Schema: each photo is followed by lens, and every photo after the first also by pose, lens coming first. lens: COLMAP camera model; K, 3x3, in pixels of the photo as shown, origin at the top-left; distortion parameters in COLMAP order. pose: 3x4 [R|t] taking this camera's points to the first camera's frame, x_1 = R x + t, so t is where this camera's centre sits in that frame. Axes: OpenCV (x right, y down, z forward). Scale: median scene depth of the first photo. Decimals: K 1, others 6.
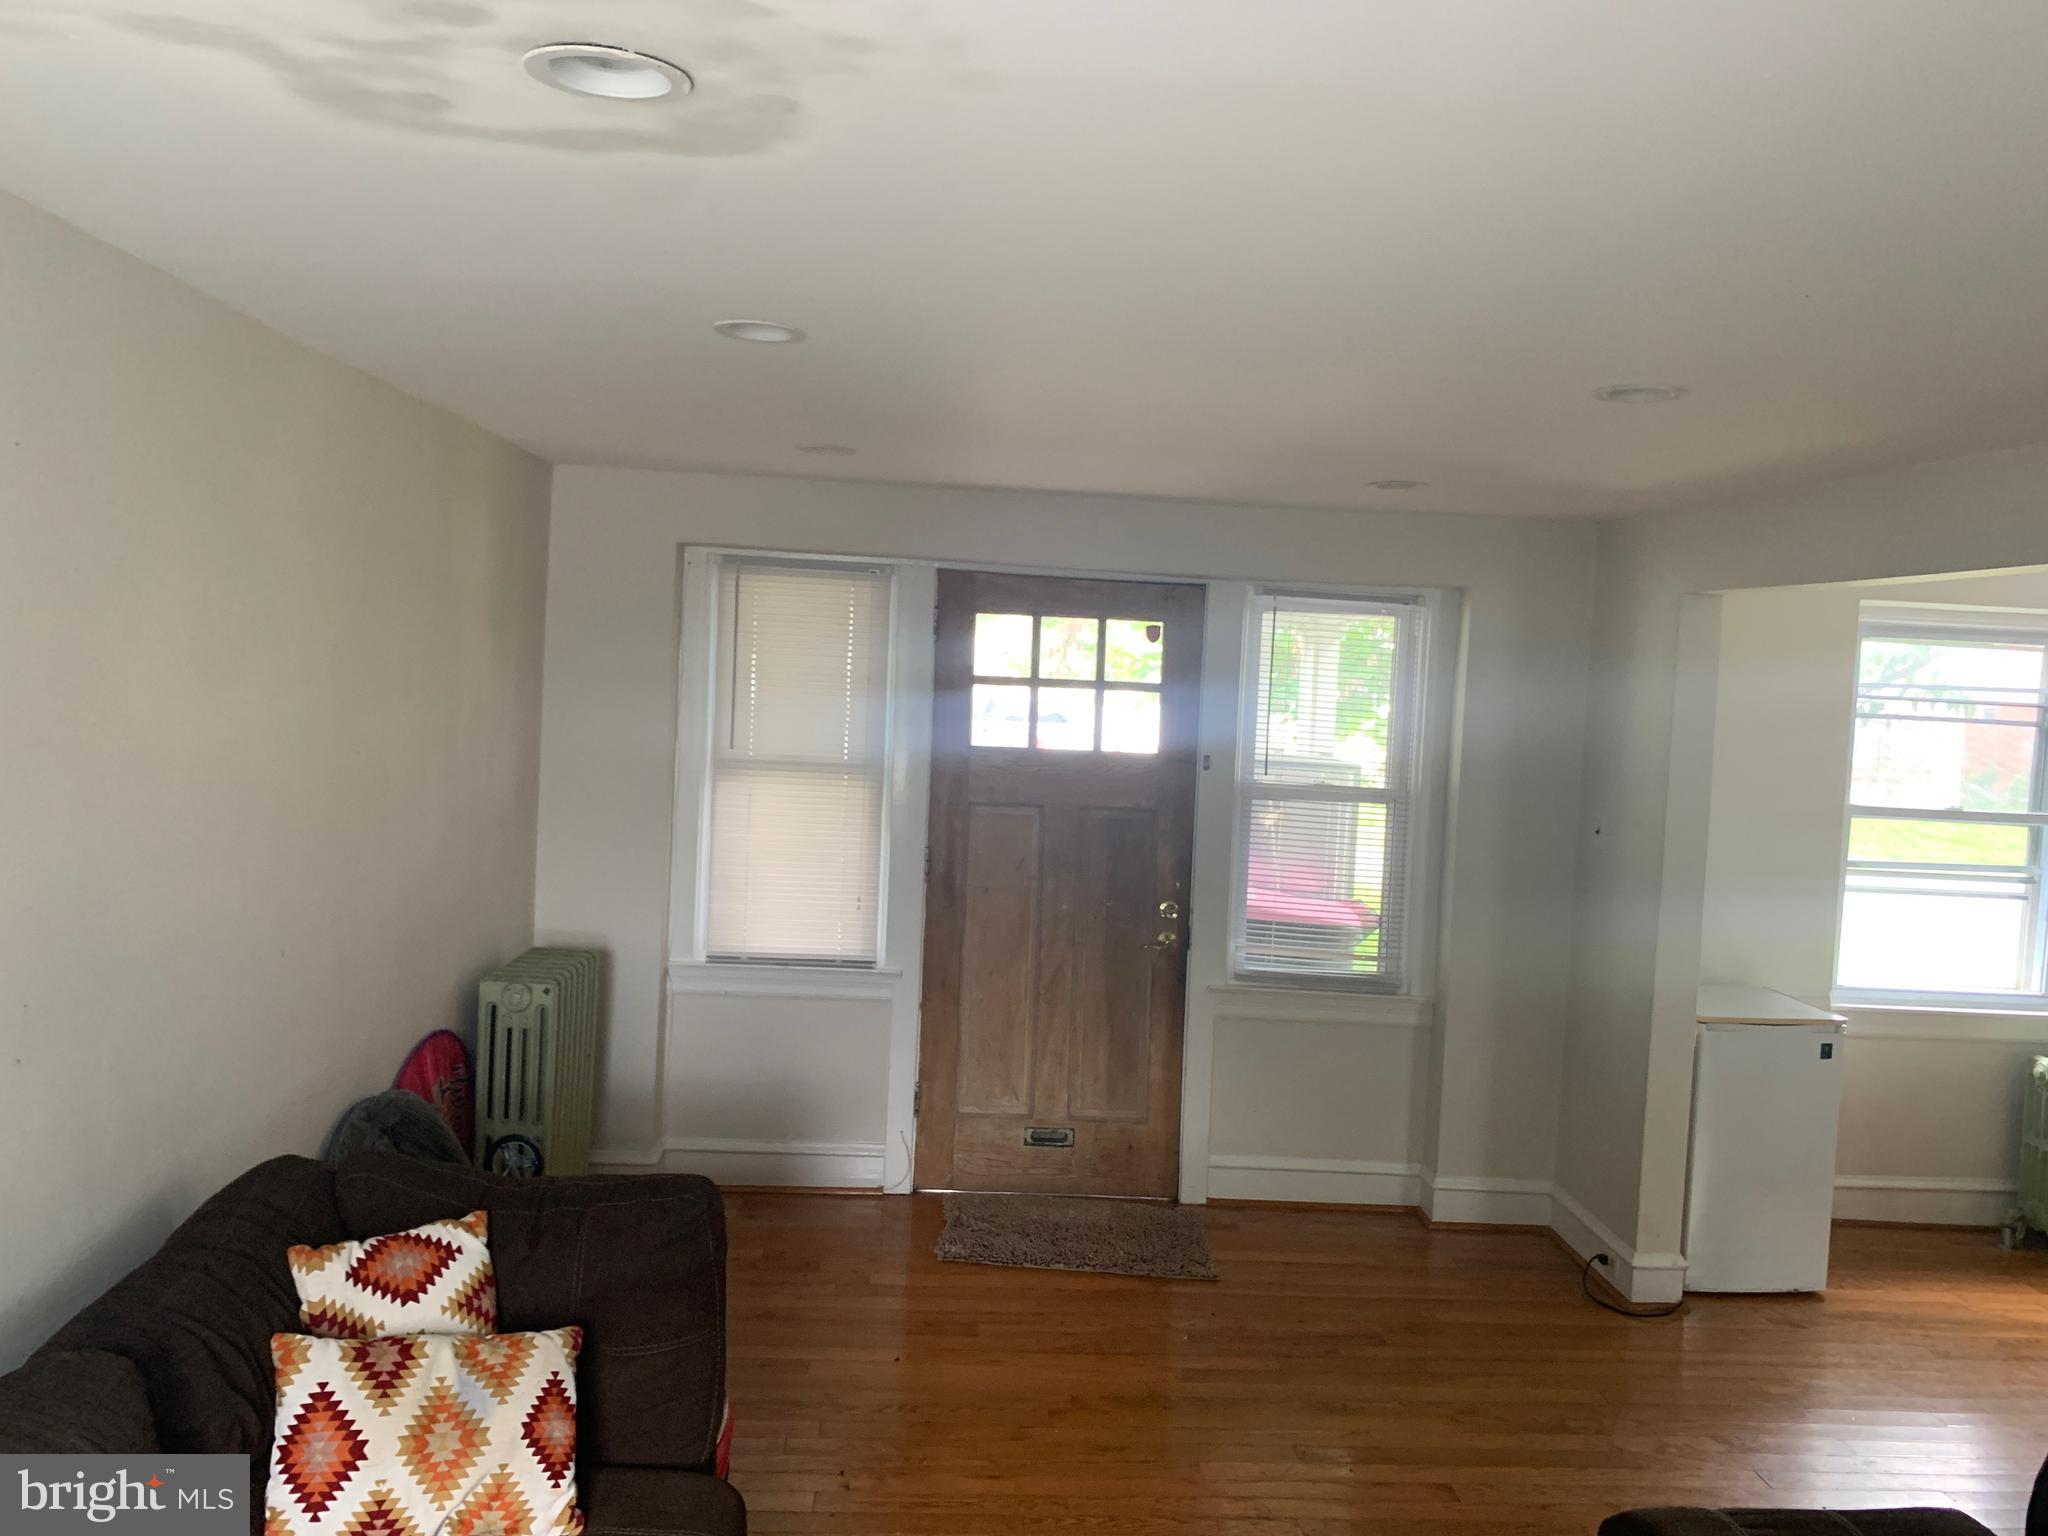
lens RADIAL K [[1584.9, 0, 1024.0], [0, 1584.9, 768.0], [0, 0, 1]] dist [0.048699, -0.061958]
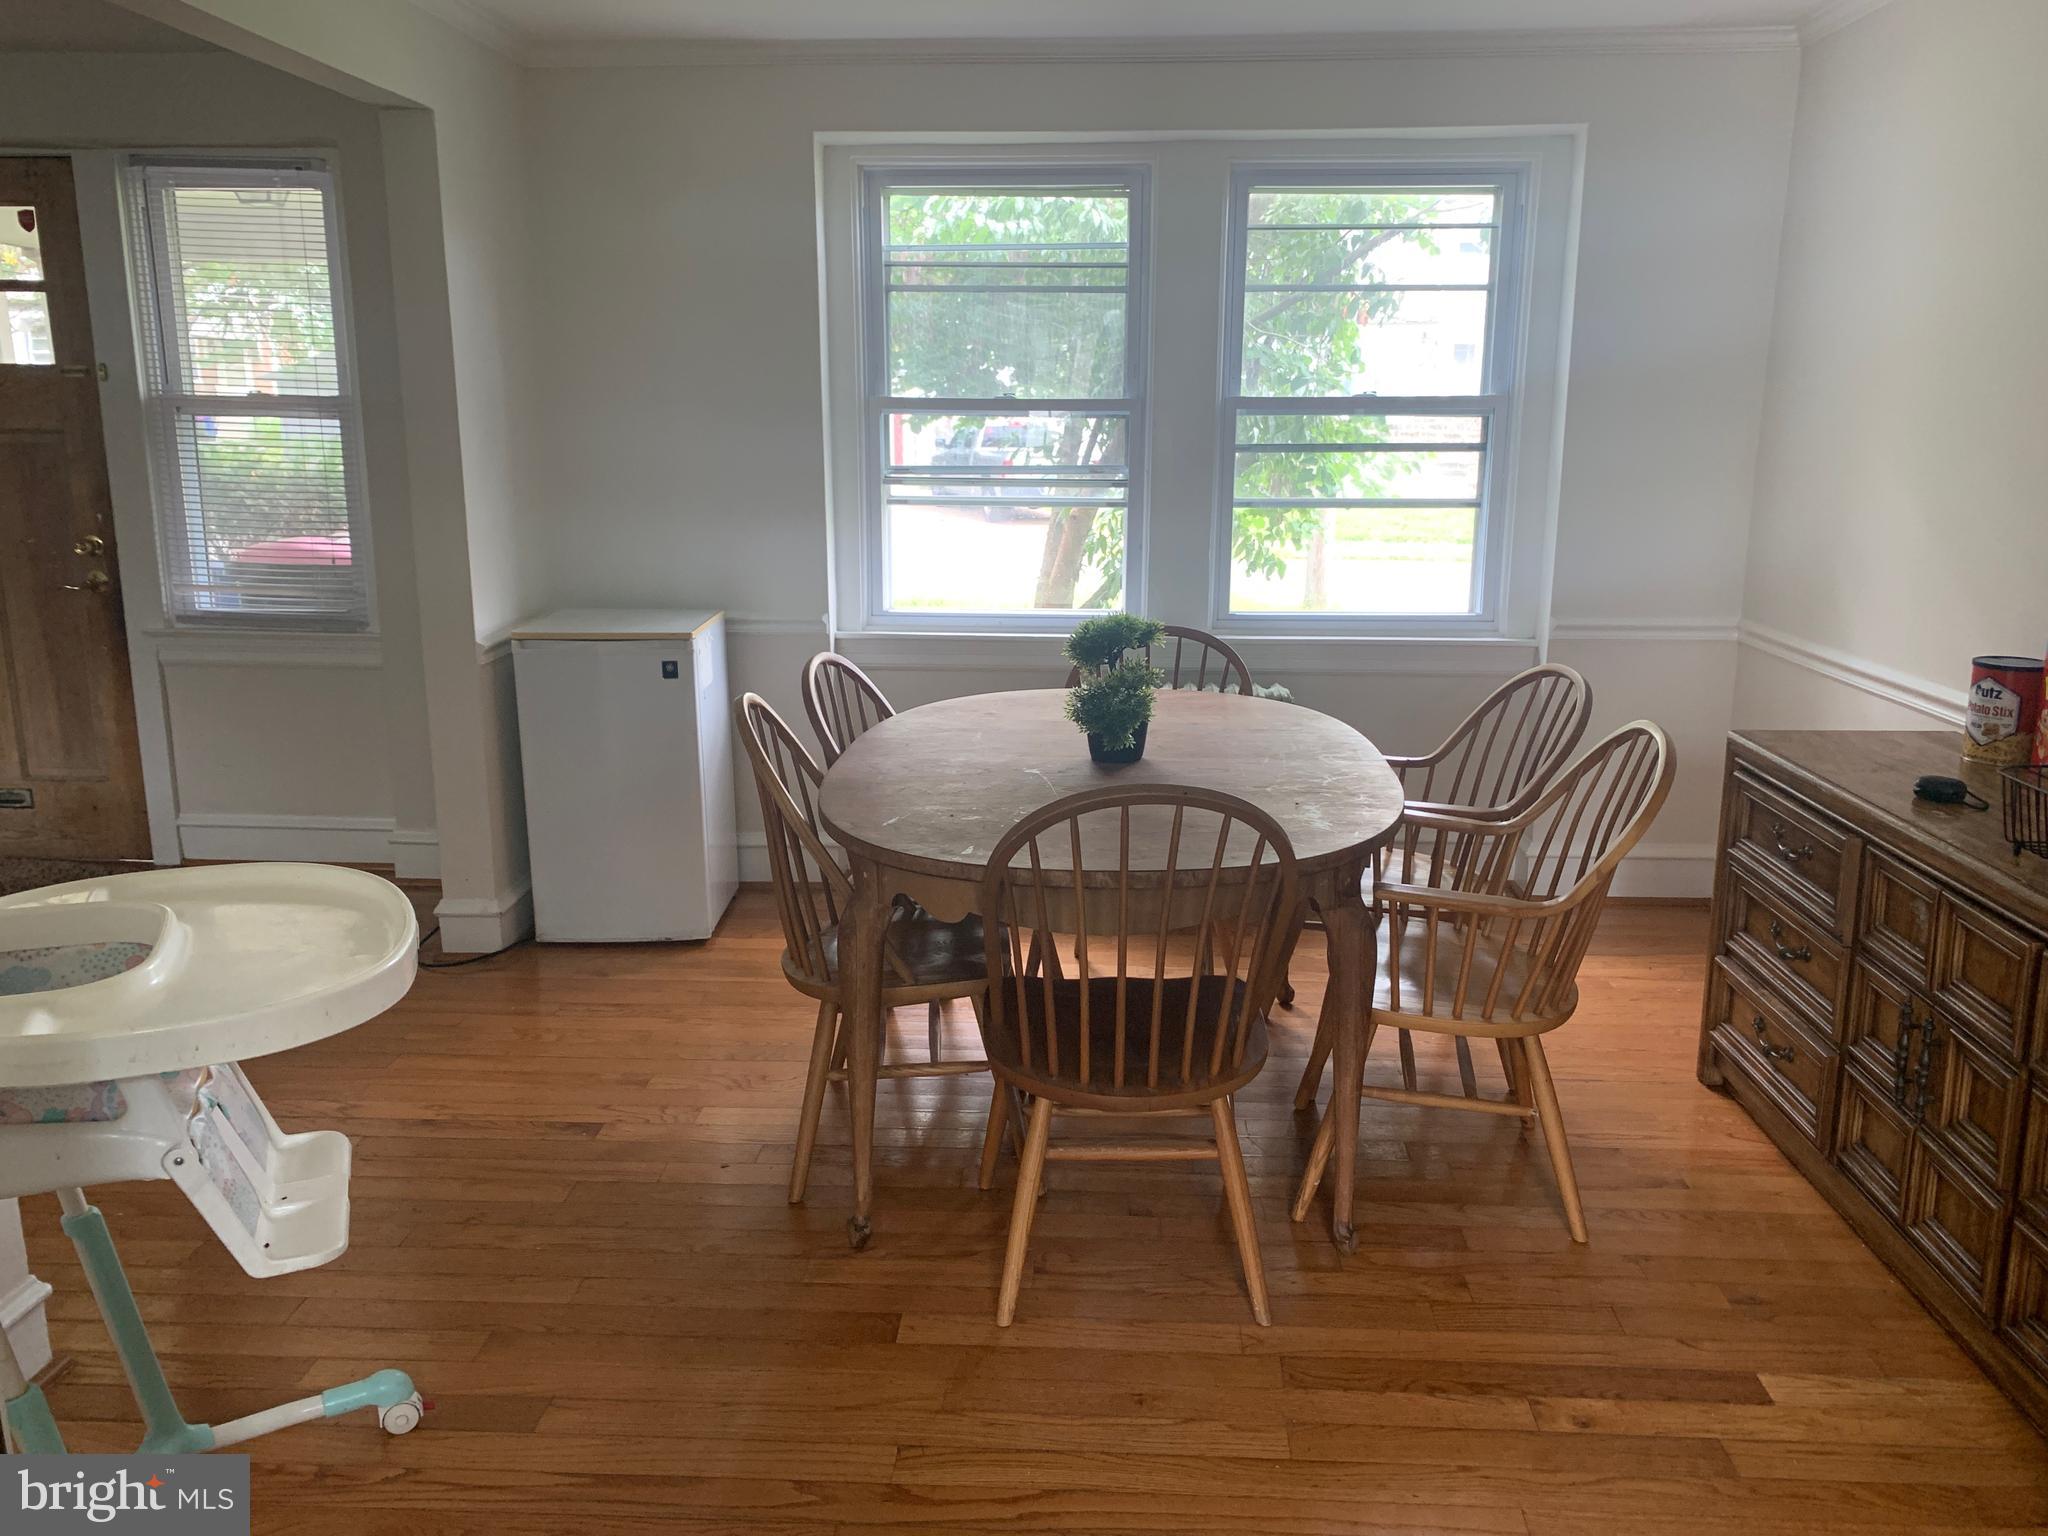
lens RADIAL K [[1584.9, 0, 1024.0], [0, 1584.9, 768.0], [0, 0, 1]] dist [0.048699, -0.061958]
pose [[0.996162, -0.020783, -0.085028, 0.679570], [0.034142, 0.986716, 0.158826, 0.088092], [0.080598, -0.161120, 0.983638, 0.140627]]
